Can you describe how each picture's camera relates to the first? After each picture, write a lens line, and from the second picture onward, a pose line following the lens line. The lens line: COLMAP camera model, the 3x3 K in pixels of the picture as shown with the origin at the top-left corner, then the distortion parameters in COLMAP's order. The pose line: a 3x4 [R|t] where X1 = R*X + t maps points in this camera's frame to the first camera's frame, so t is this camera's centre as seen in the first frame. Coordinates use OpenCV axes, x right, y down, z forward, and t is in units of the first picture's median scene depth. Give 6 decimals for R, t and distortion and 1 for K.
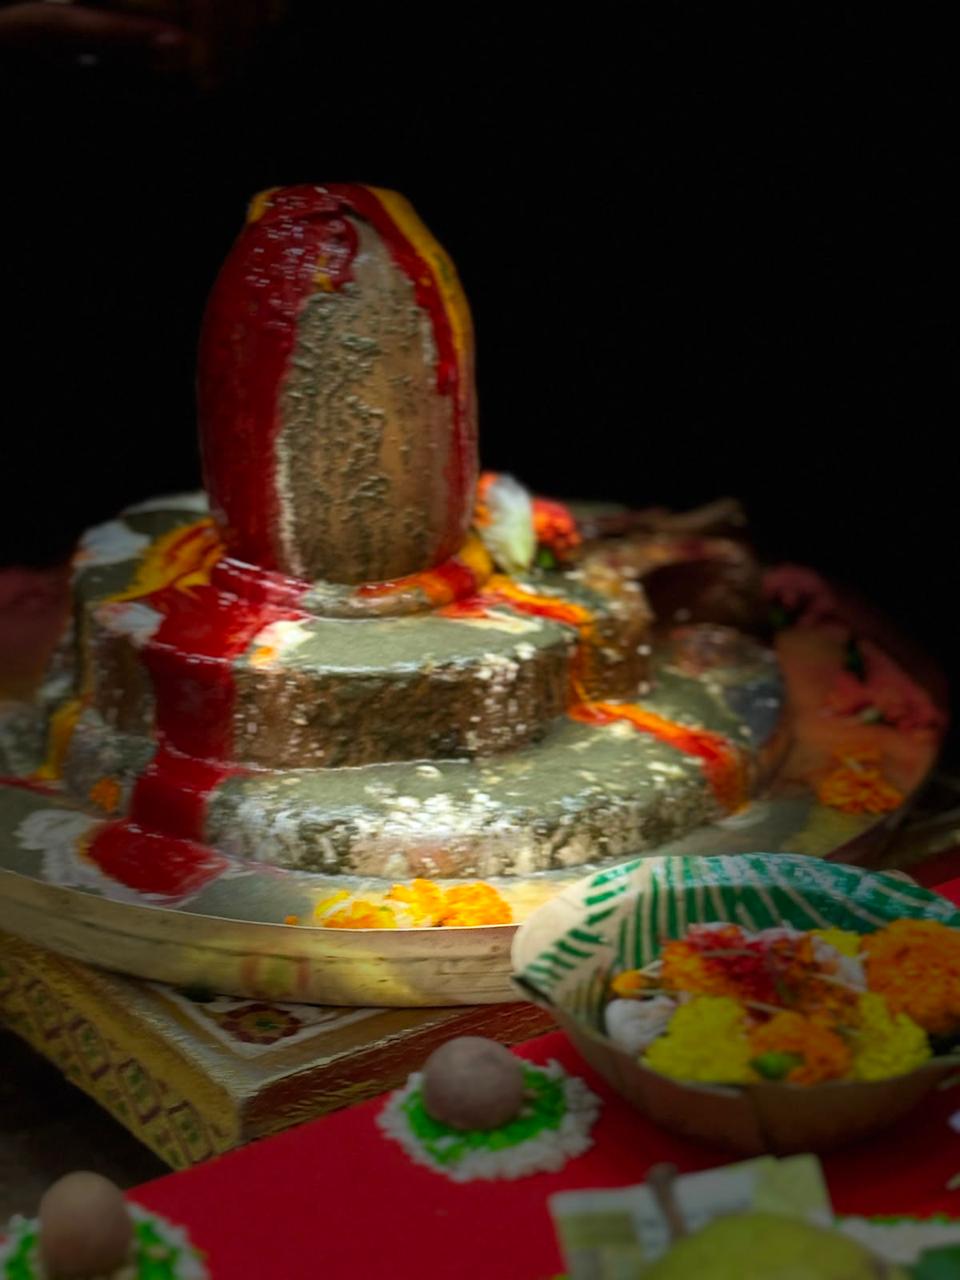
lens RADIAL K [[2590.6, 0, 480.0], [0, 2590.6, 640.0], [0, 0, 1]] dist [0.131664, -0.083412]
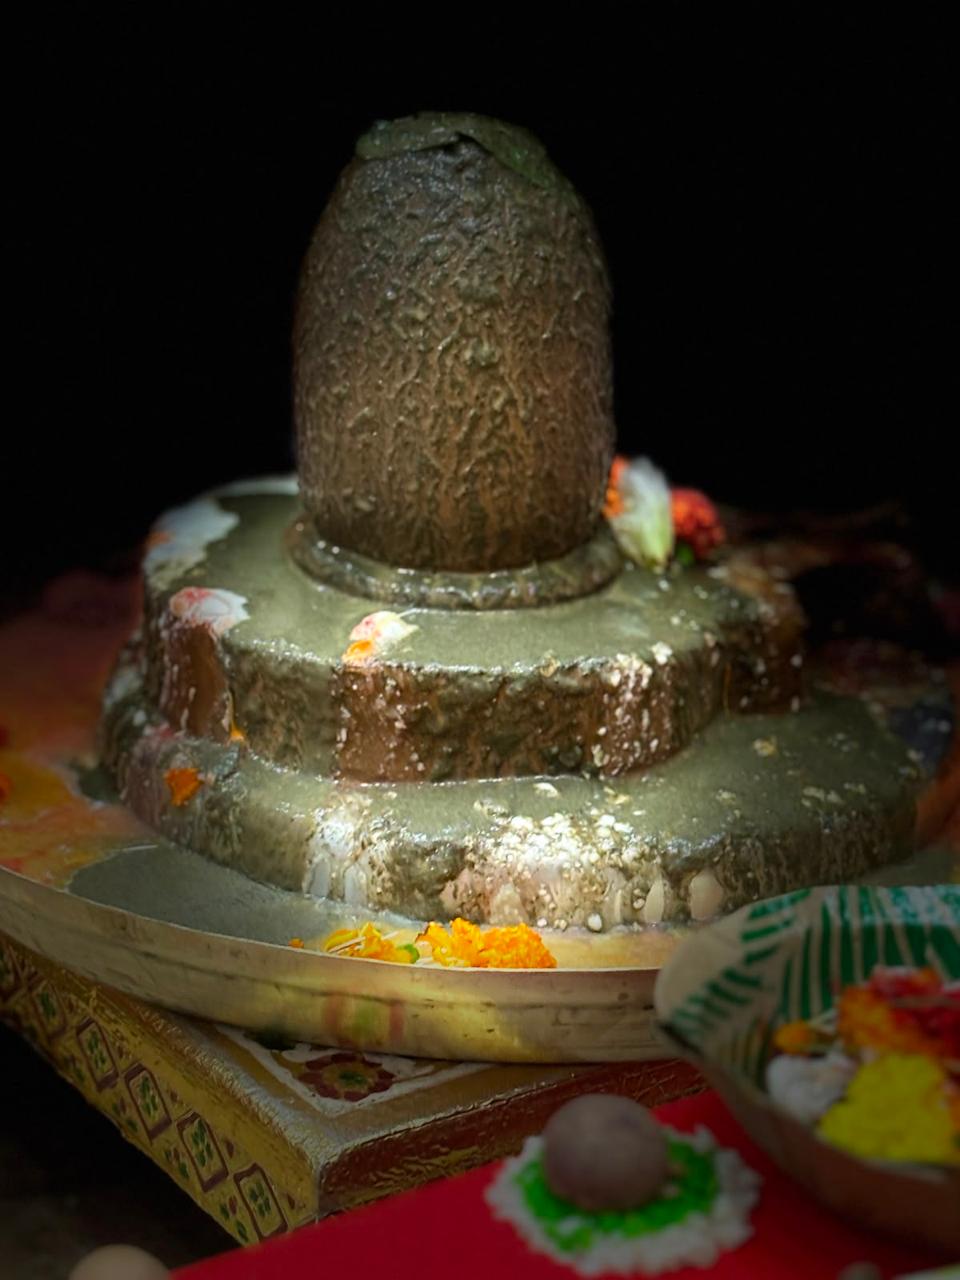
lens RADIAL K [[2641.1, 0, 480.0], [0, 2641.1, 640.0], [0, 0, 1]] dist [0.109201, 0.066253]
pose [[0.999031, 0.023813, -0.037005, -0.010828], [-0.024722, 0.999399, -0.024303, 0.023025], [0.036404, 0.025194, 0.999020, 0.122244]]
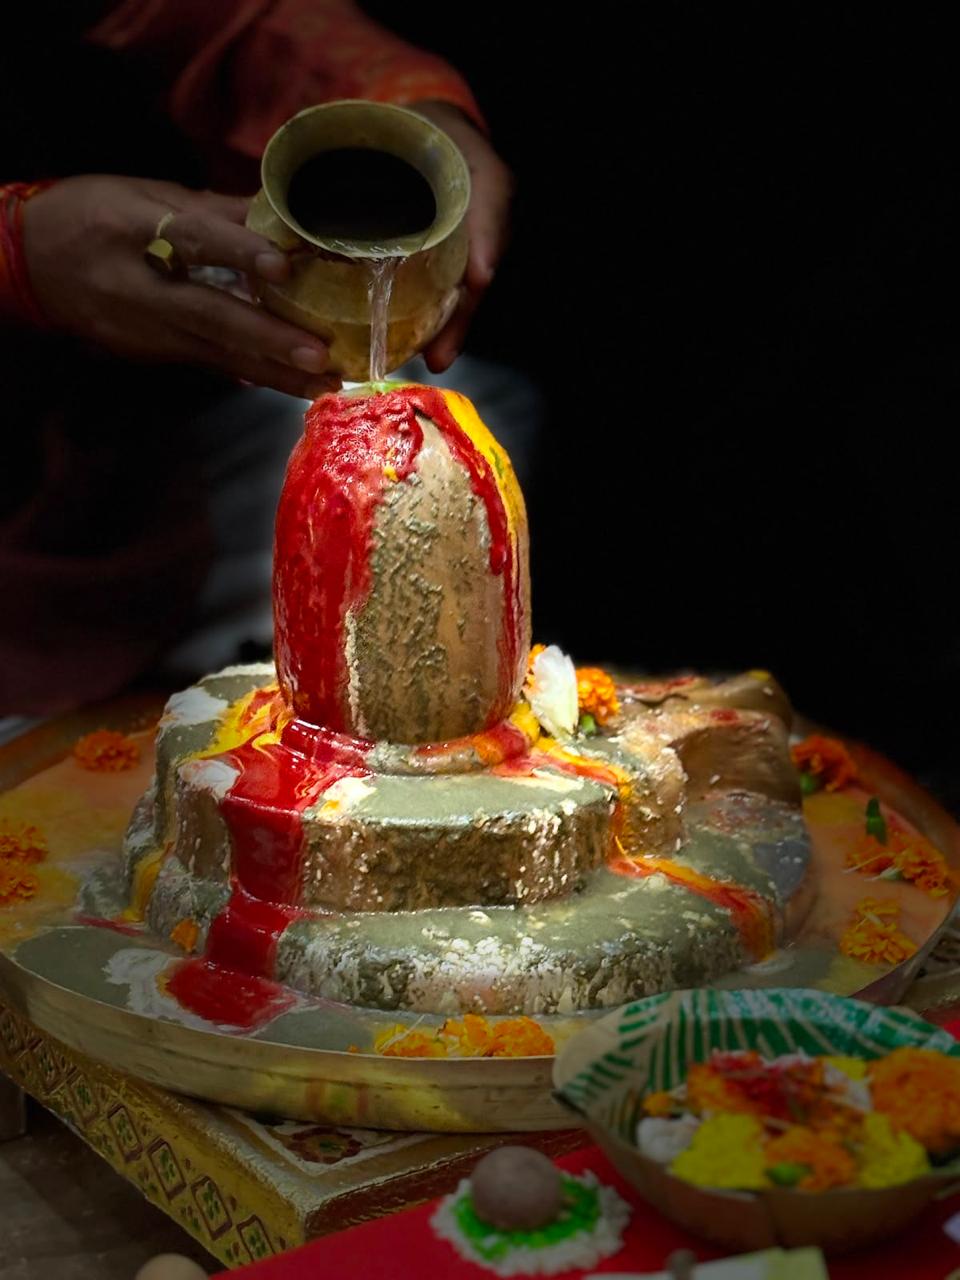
lens RADIAL K [[2550.9, 0, 437.8], [0, 2550.9, 607.5], [0, 0, 1]] dist [0.111007, -0.201841]
pose [[0.999255, 0.008467, -0.037663, 0.002185], [-0.011503, 0.996636, -0.081145, 0.008502], [0.036849, 0.081518, 0.995990, -0.085518]]
